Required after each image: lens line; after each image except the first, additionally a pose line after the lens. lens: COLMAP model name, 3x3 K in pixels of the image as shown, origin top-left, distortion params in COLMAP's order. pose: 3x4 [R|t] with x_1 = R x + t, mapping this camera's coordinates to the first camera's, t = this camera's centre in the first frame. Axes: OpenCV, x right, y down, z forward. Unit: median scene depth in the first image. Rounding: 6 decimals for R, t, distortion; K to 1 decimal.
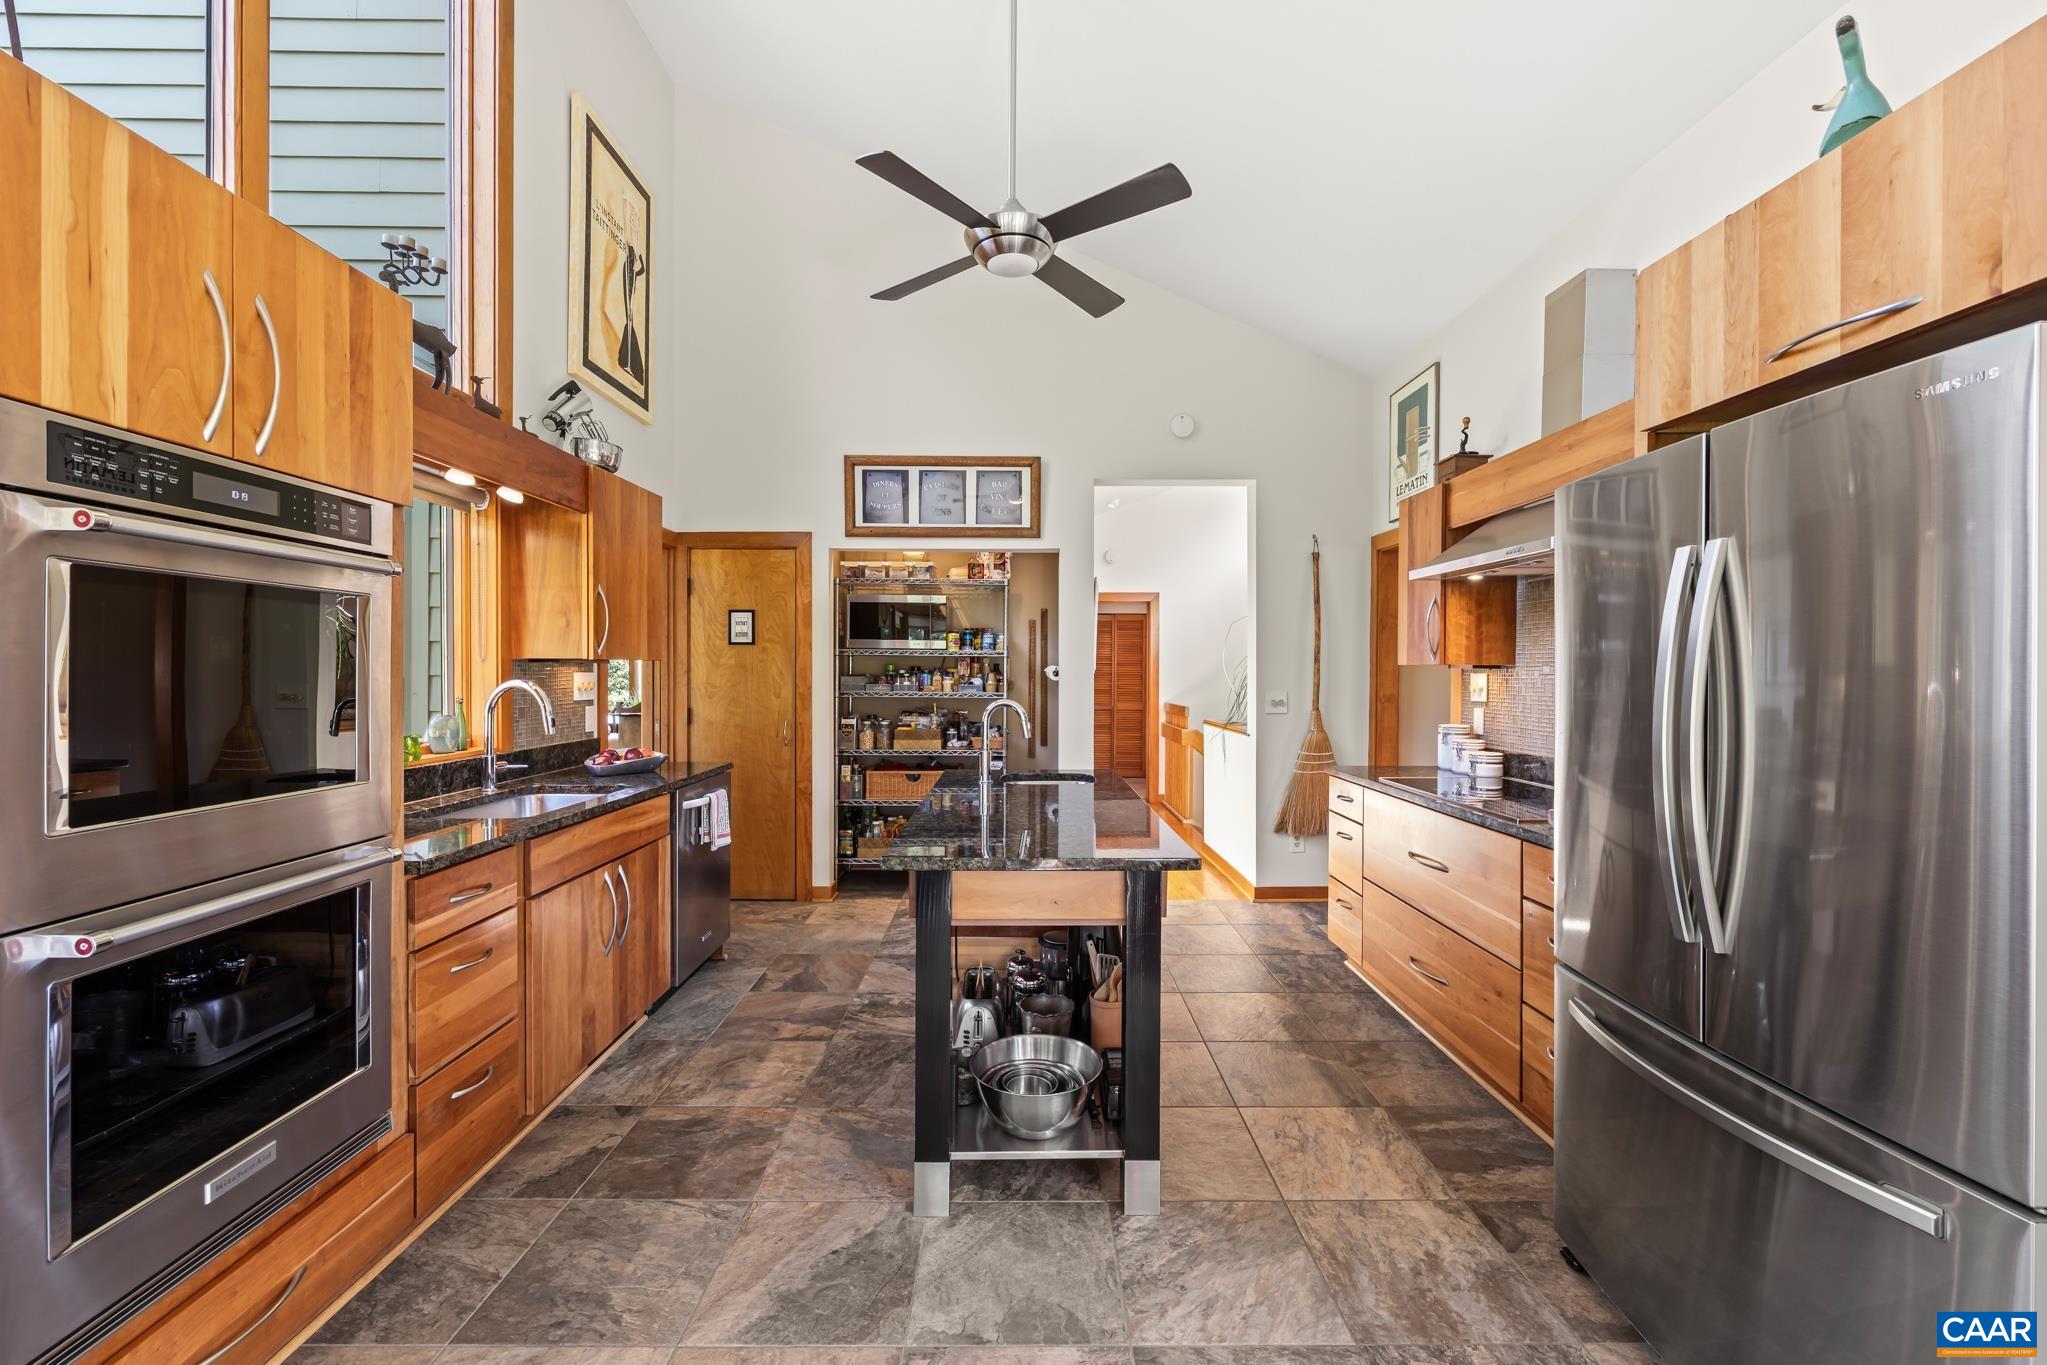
lens RADIAL K [[823.1, 0, 1025.0], [0, 823.1, 680.8], [0, 0, 1]] dist [0.000340, 0.000748]
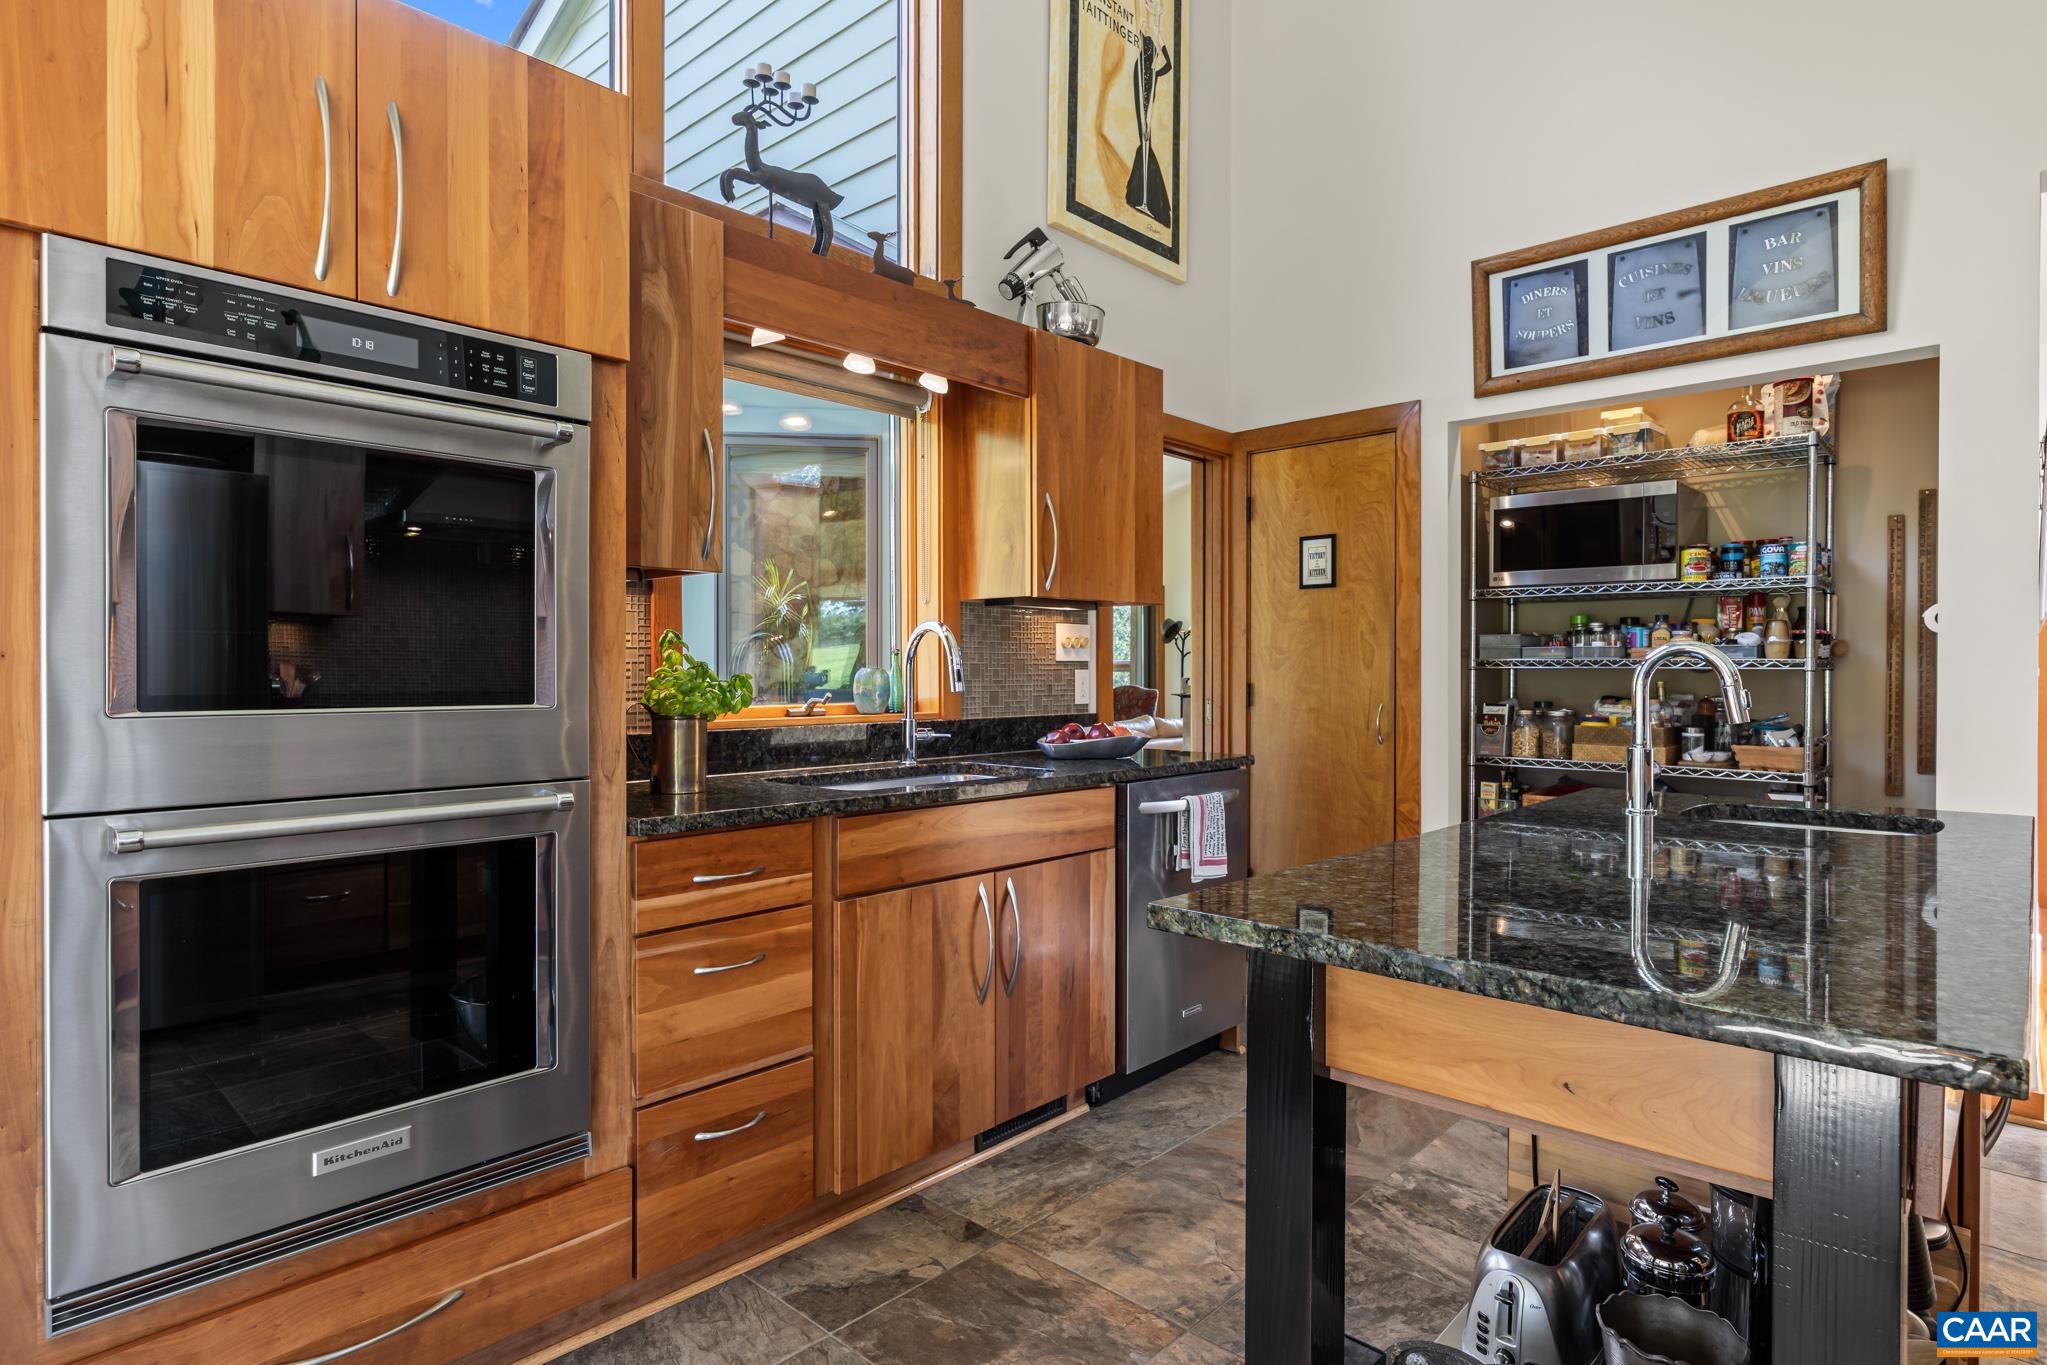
lens RADIAL K [[1100.5, 0, 1024.3], [0, 1100.5, 680.2], [0, 0, 1]] dist [0.000847, 0.000880]
pose [[0.729620, 0.004351, -0.683839, 0.146136], [-0.007666, 0.999969, -0.001817, 0.054851], [0.683810, 0.006568, 0.729630, 0.308203]]
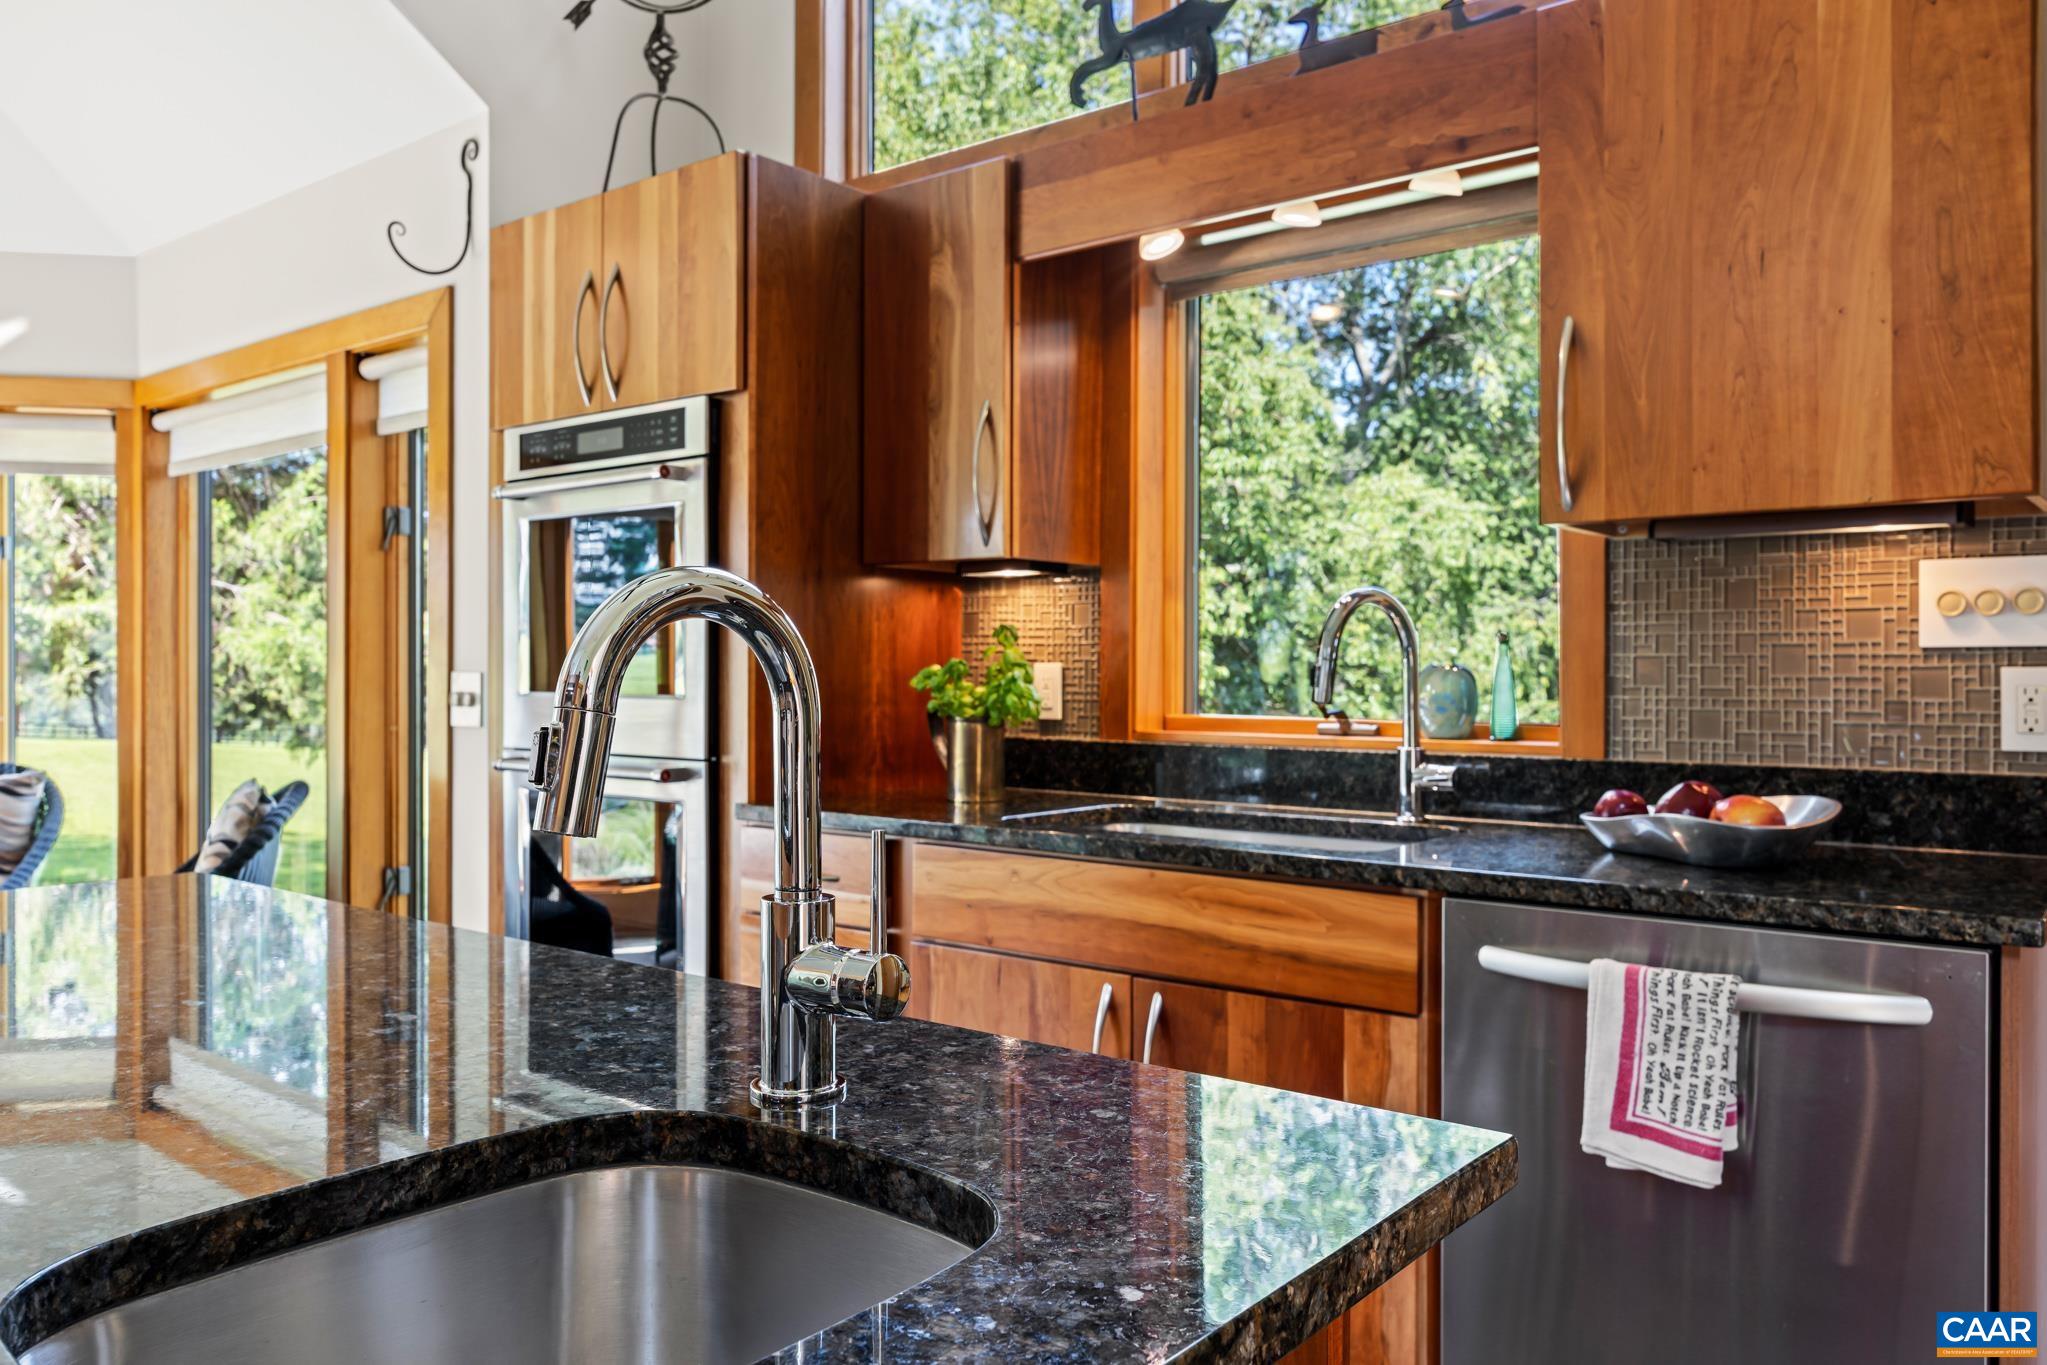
lens RADIAL K [[1519.7, 0, 1026.5], [0, 1519.7, 670.2], [0, 0, 1]] dist [-0.013528, 0.000505]
pose [[-0.636869, 0.001440, -0.770971, 0.174301], [-0.008899, 0.999918, 0.009219, 0.039462], [0.770921, 0.012732, -0.636804, 1.381435]]
